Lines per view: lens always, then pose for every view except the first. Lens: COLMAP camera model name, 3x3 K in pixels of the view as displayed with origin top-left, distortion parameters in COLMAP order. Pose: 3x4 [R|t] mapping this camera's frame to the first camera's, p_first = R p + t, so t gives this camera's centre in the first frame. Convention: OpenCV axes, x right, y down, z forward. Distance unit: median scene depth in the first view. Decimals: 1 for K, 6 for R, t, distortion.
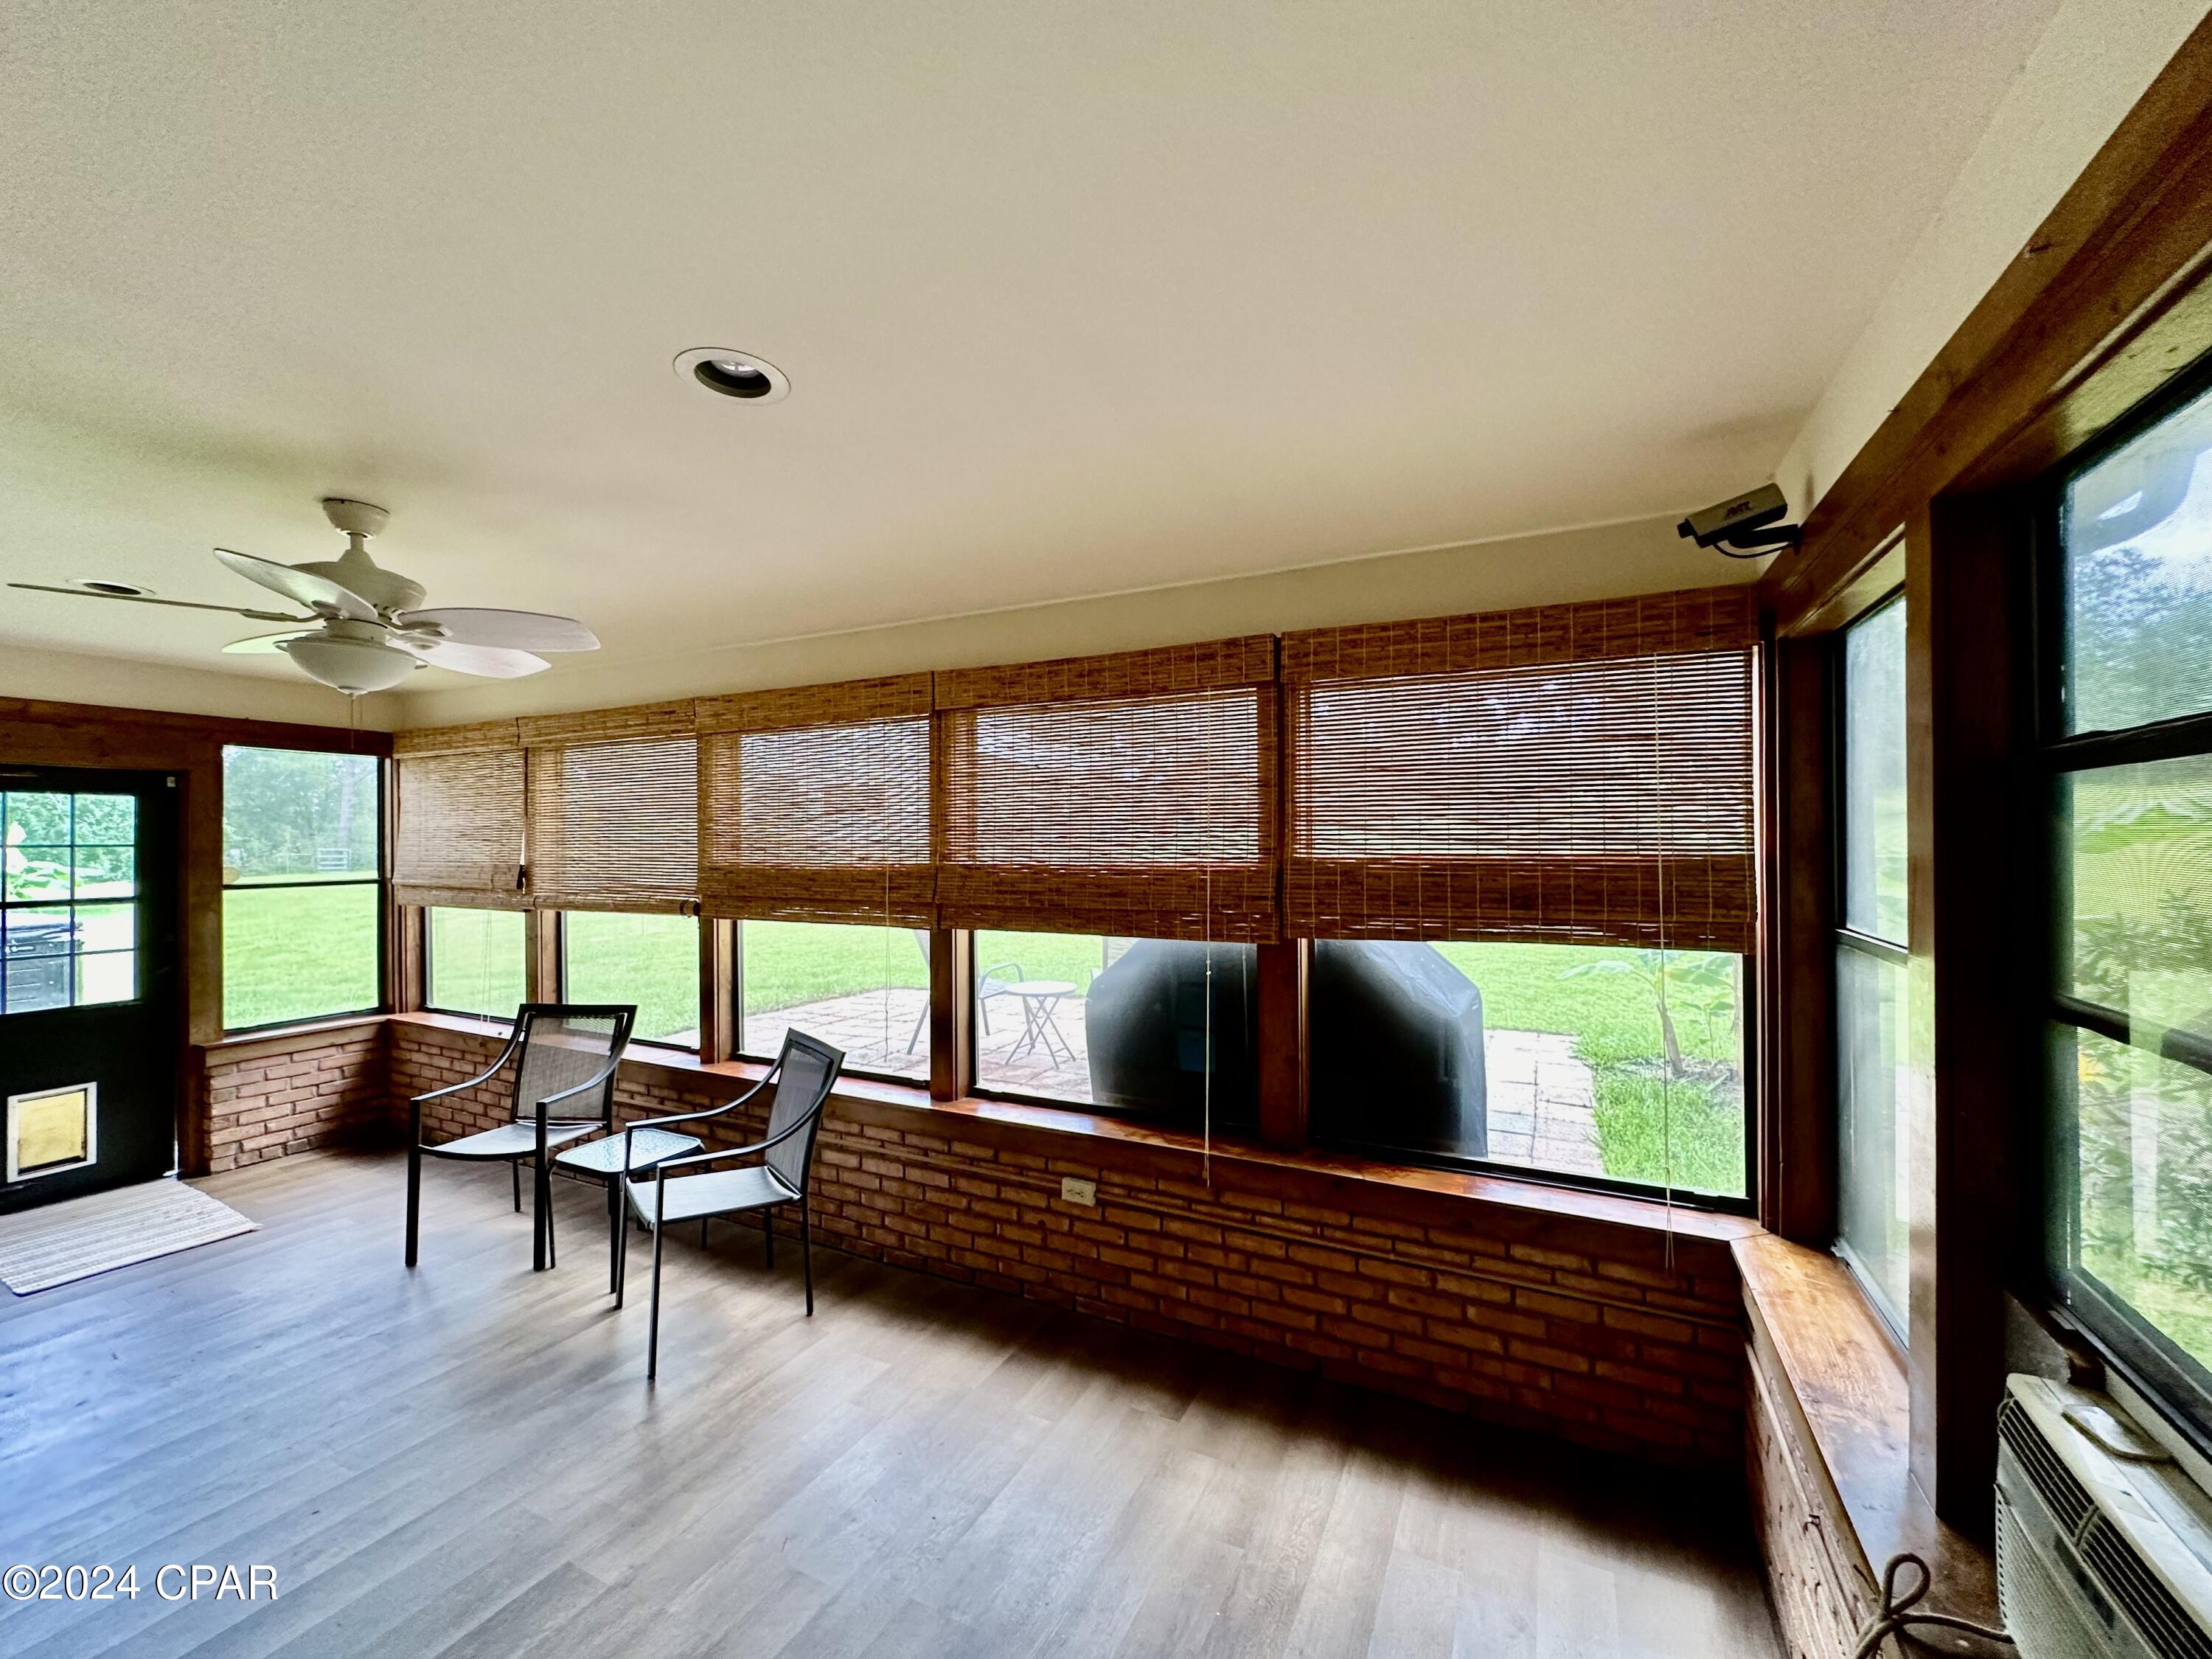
lens RADIAL K [[887.8, 0, 1113.3], [0, 887.8, 831.6], [0, 0, 1]] dist [-0.001329, -0.000167]
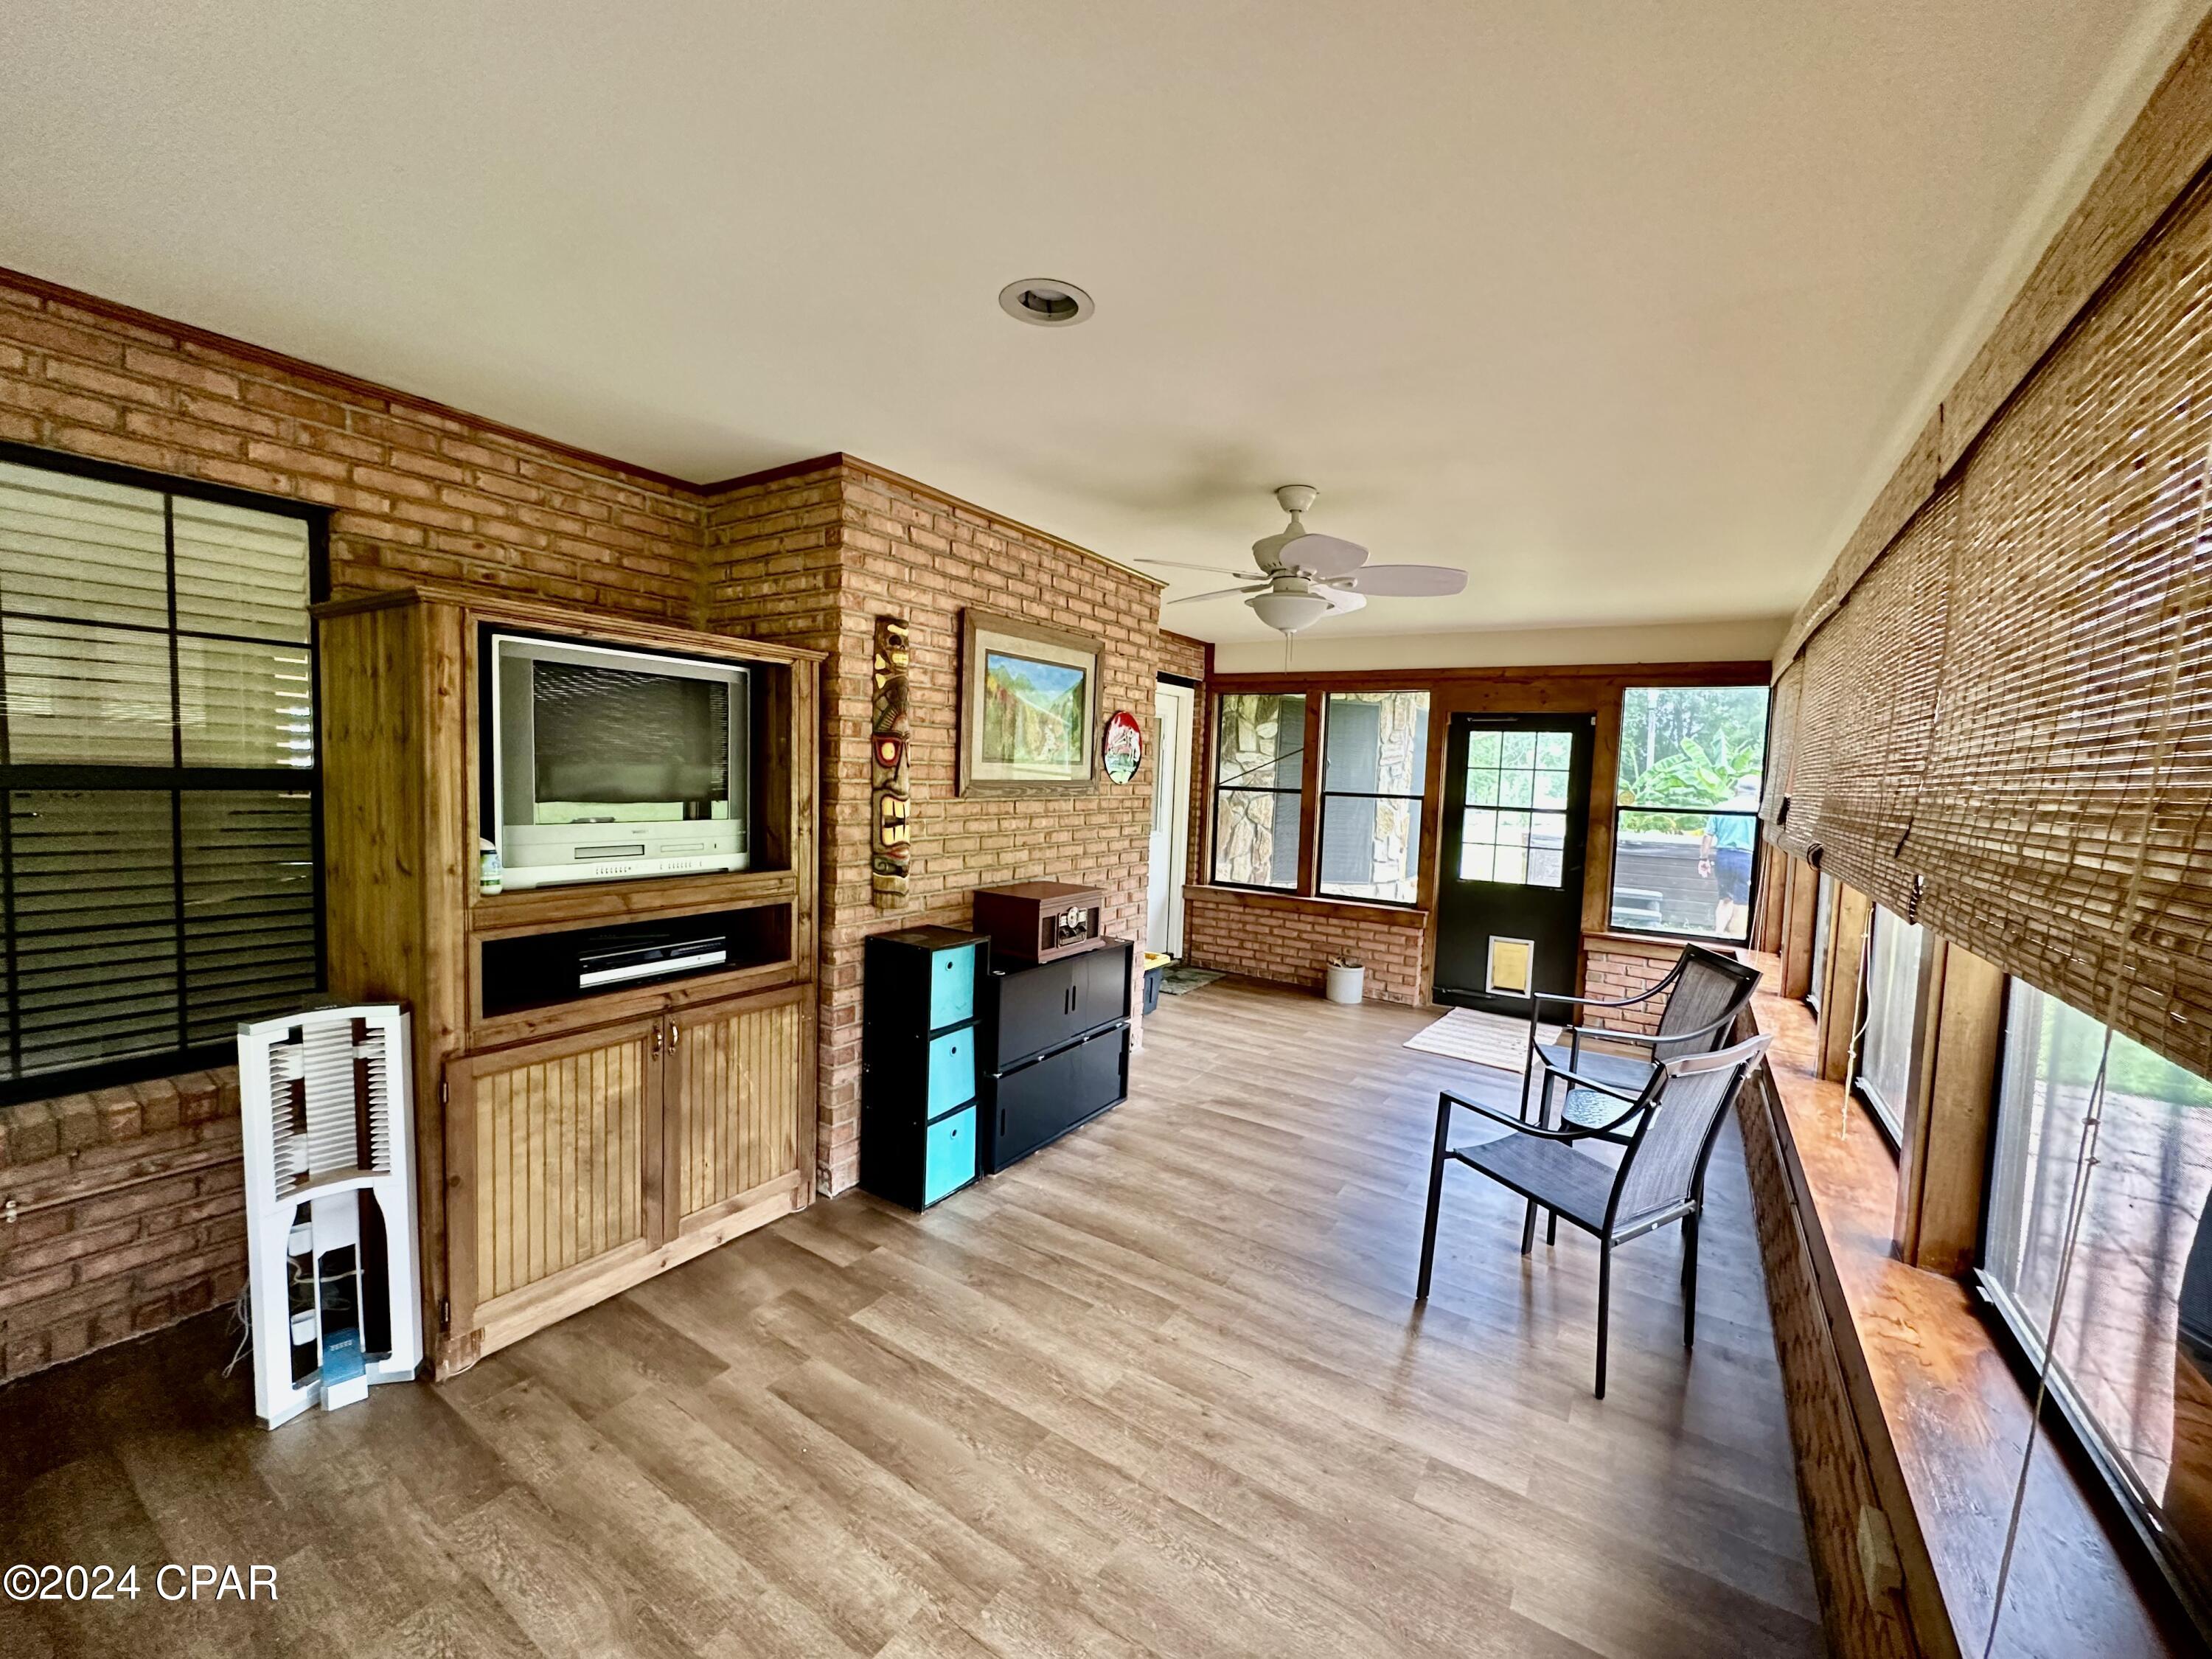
lens RADIAL K [[887.8, 0, 1113.3], [0, 887.8, 831.6], [0, 0, 1]] dist [-0.001329, -0.000167]
pose [[-0.102357, 0.074543, -0.991951, 0.277531], [-0.033560, 0.996362, 0.078338, 0.024880], [0.994181, 0.041308, -0.099483, 0.466775]]
